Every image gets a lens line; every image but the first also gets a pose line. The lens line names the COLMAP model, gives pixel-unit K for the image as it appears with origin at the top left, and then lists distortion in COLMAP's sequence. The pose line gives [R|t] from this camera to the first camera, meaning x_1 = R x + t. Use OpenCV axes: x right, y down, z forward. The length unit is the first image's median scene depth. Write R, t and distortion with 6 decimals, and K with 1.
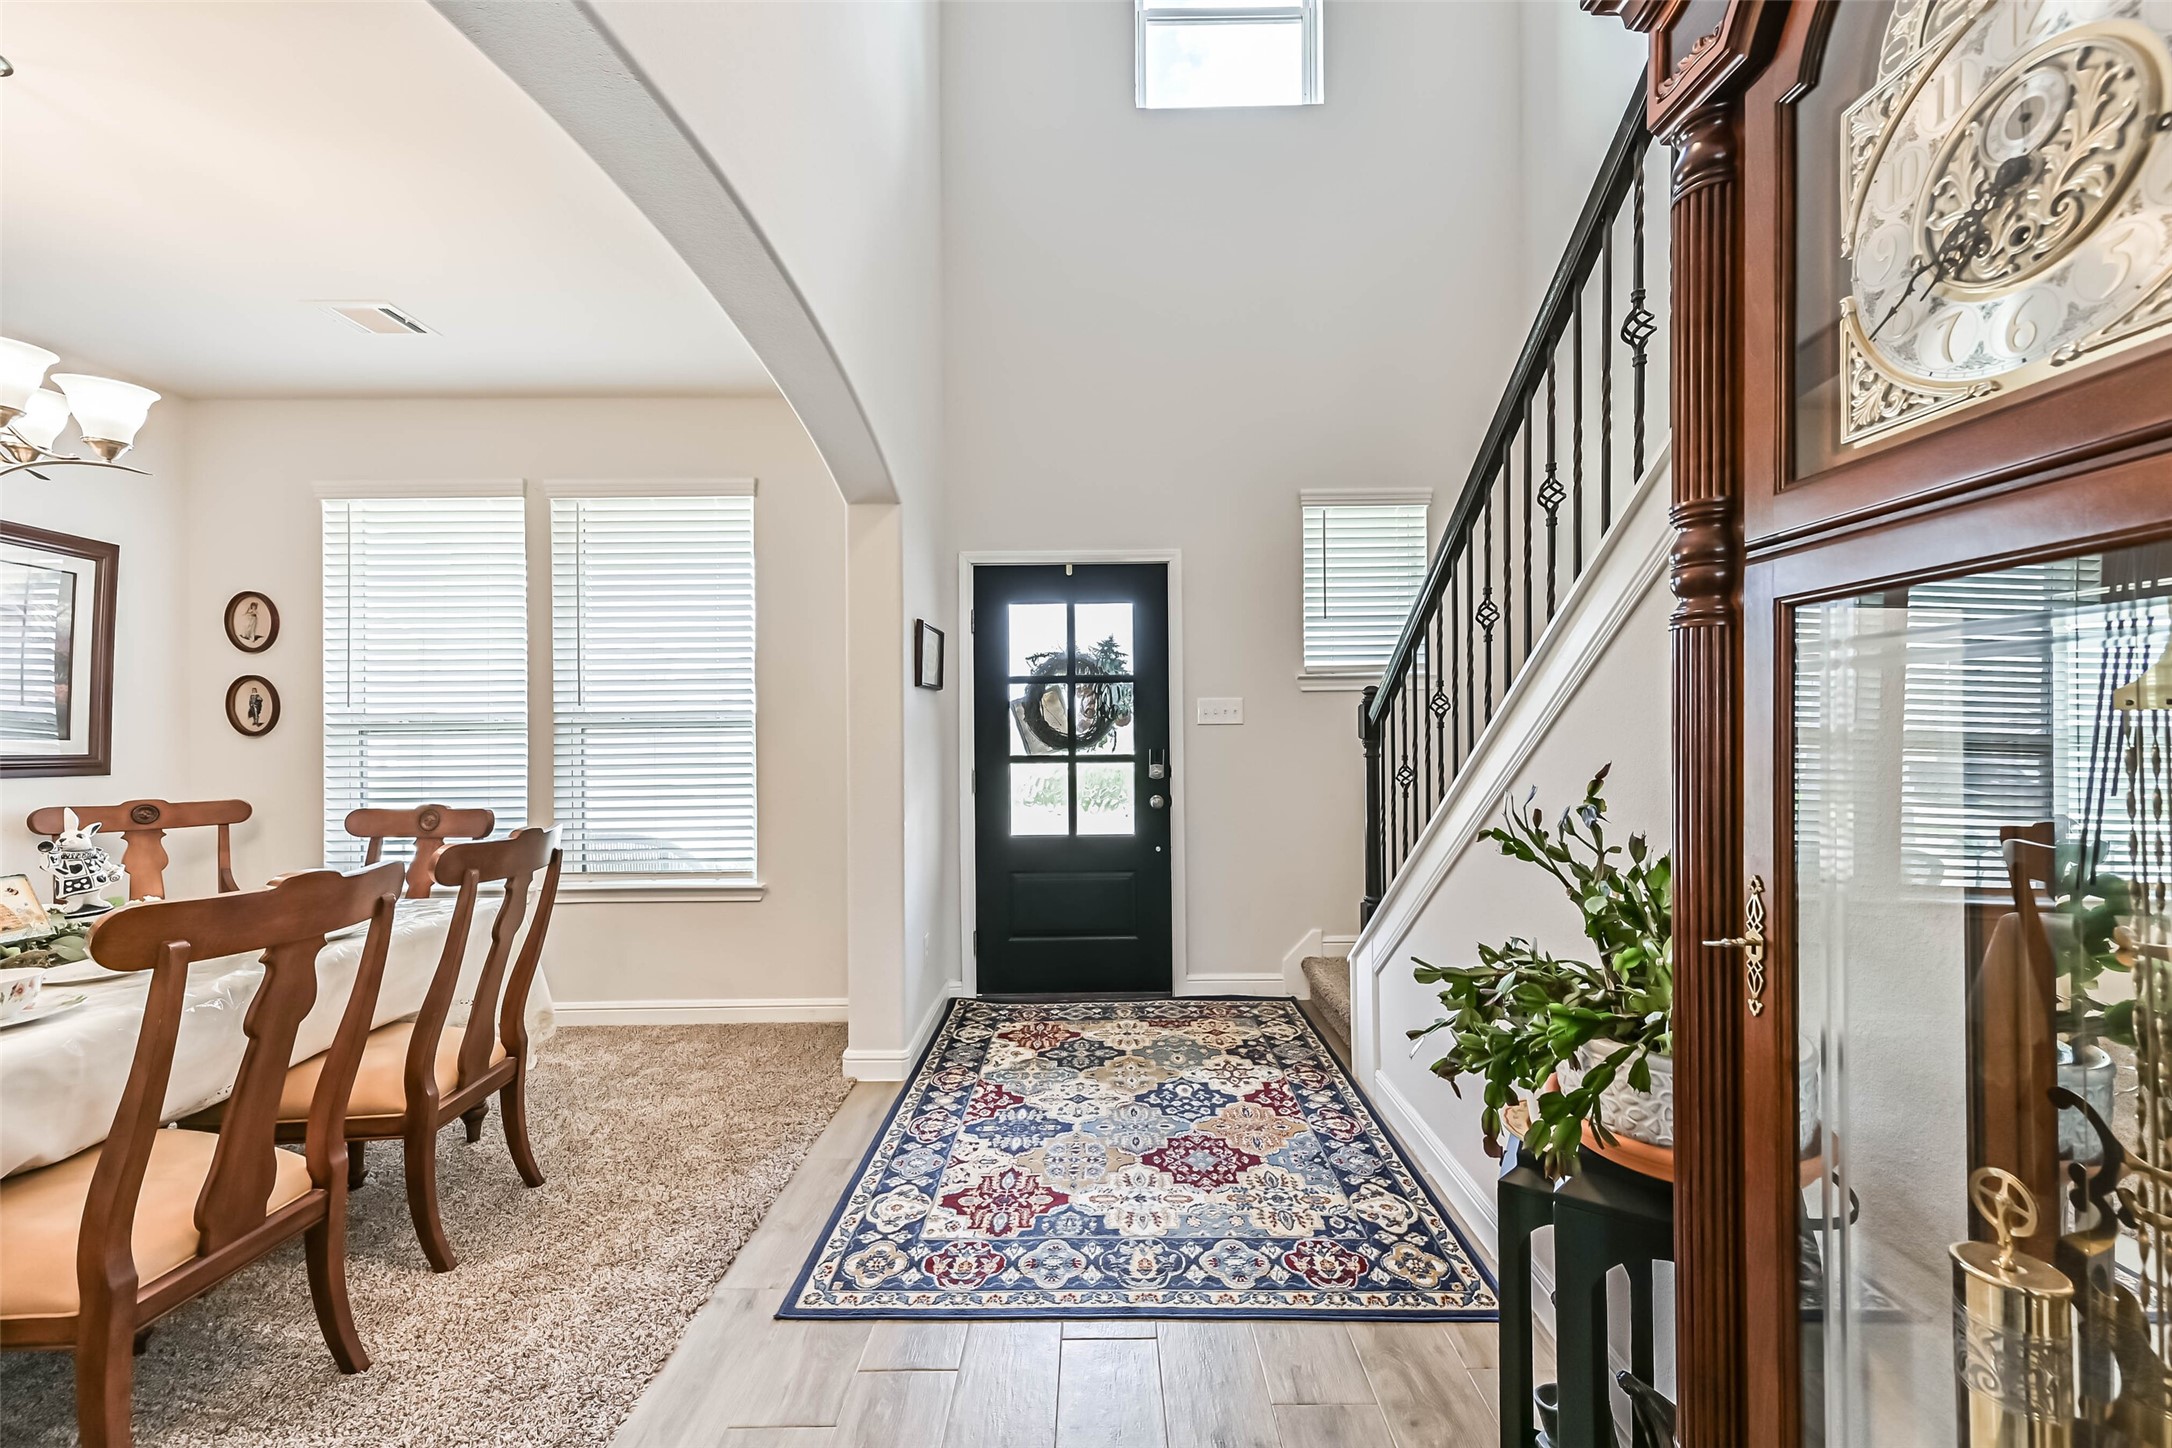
lens RADIAL K [[872.5, 0, 1089.1], [0, 872.5, 729.9], [0, 0, 1]] dist [-0.003208, 0.000461]
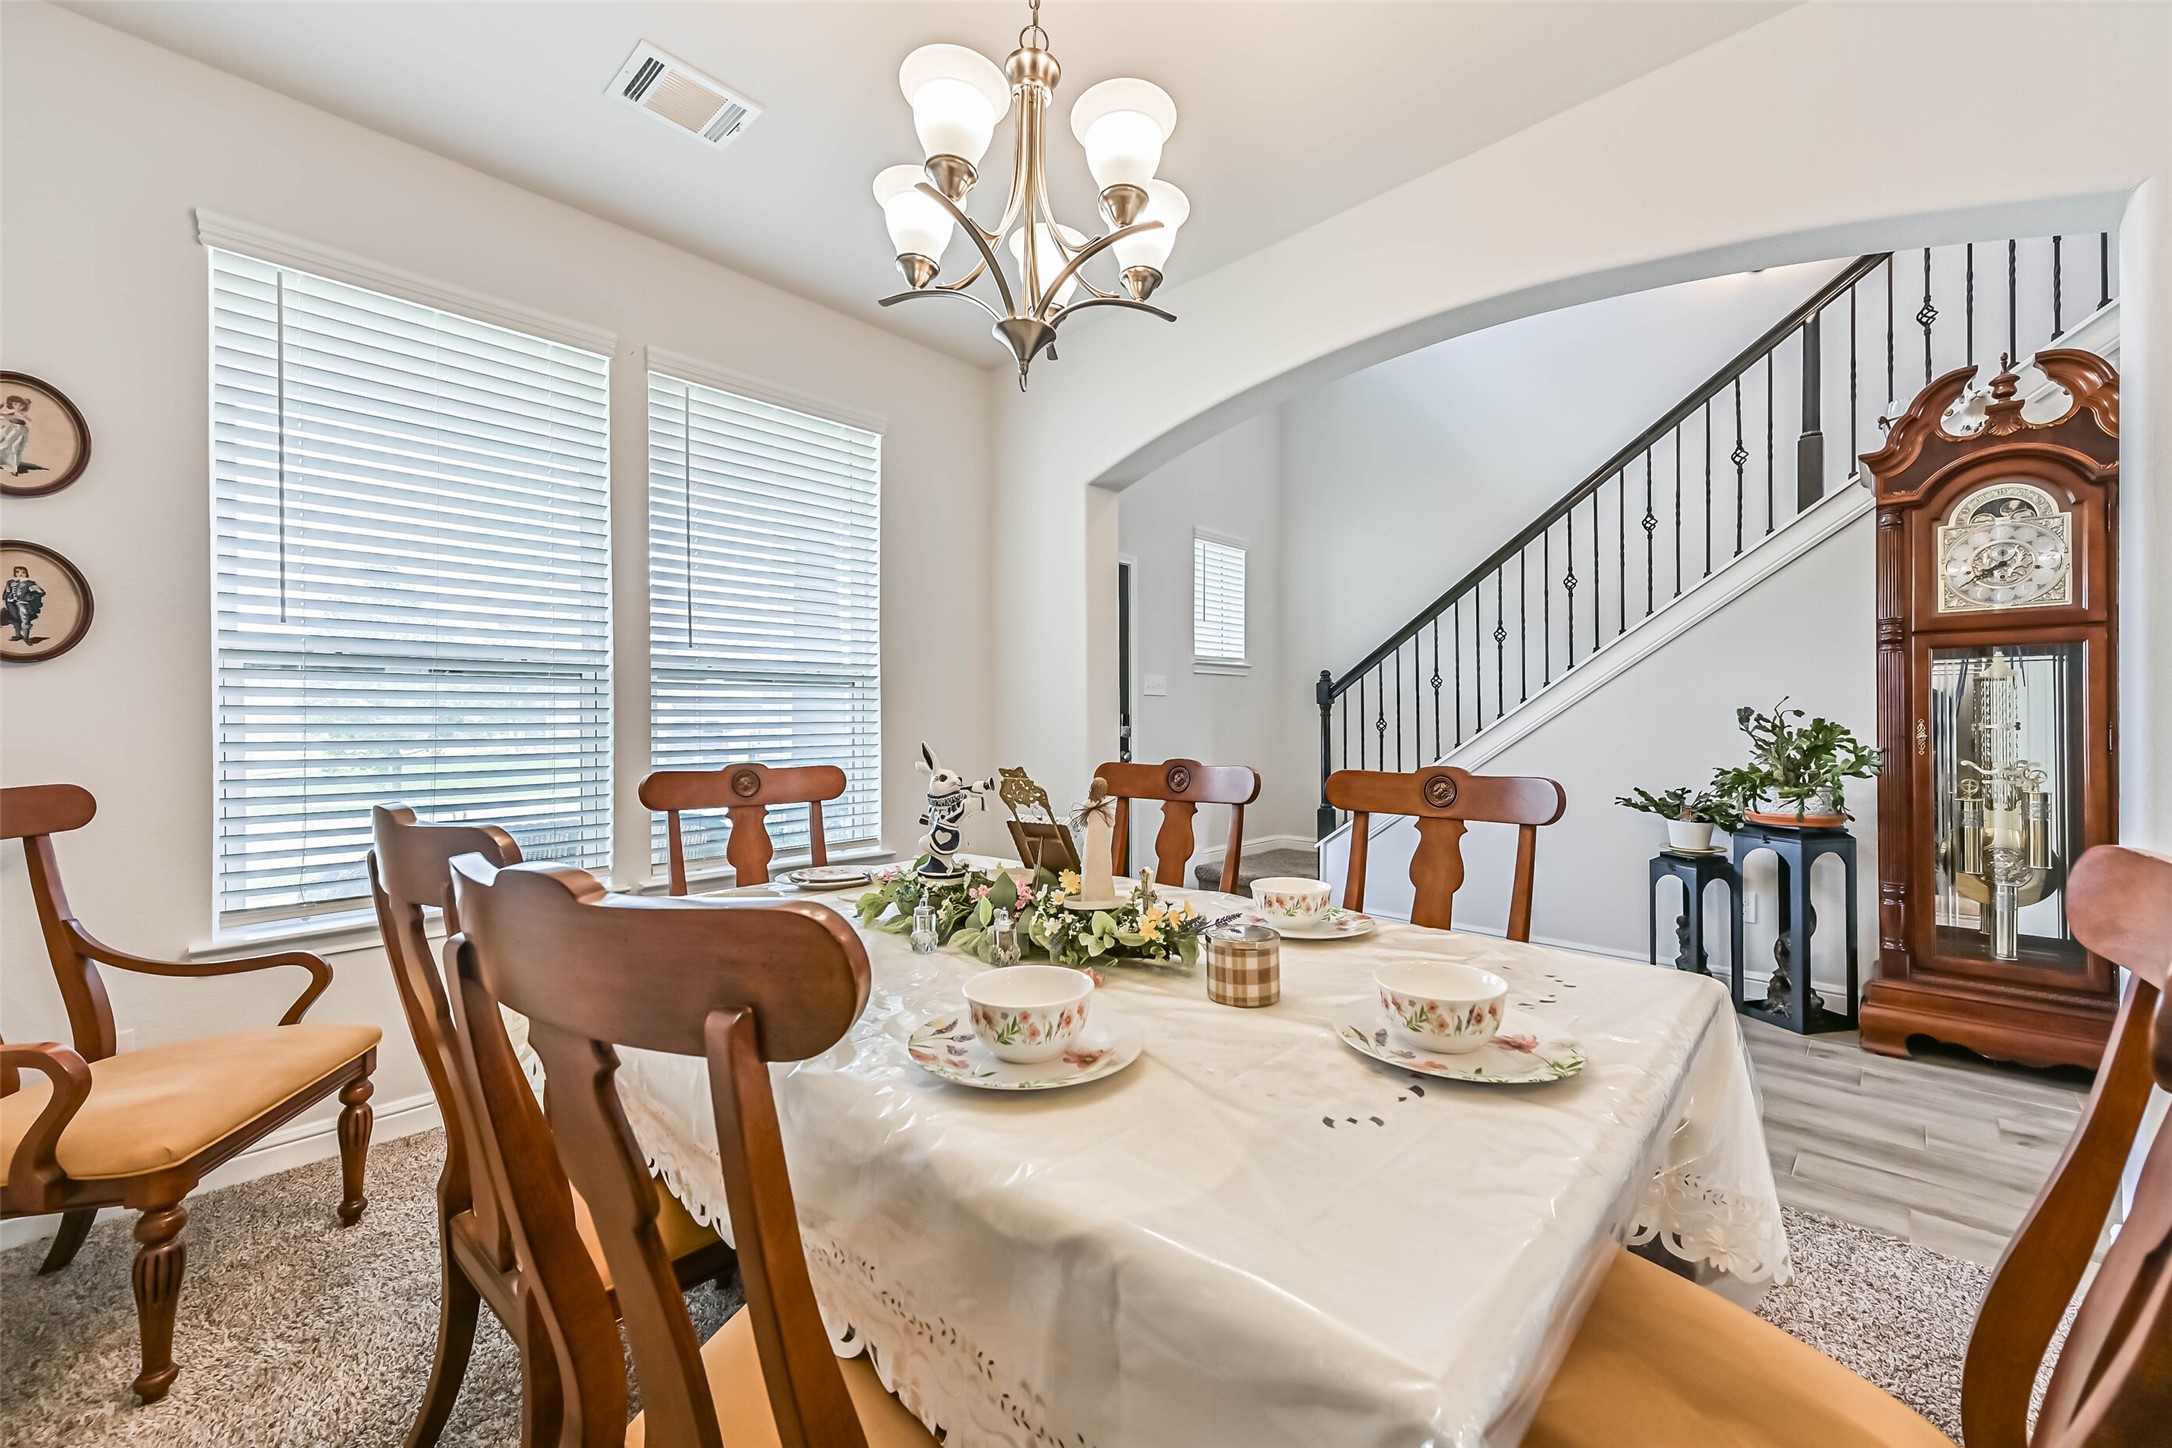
lens RADIAL K [[872.5, 0, 1085.7], [0, 872.5, 724.0], [0, 0, 1]] dist [-0.003208, 0.000461]
pose [[0.671989, 0.004885, 0.740545, -0.924748], [-0.009814, 0.999949, 0.002309, 0.036103], [-0.740496, -0.008819, 0.672003, 0.206817]]
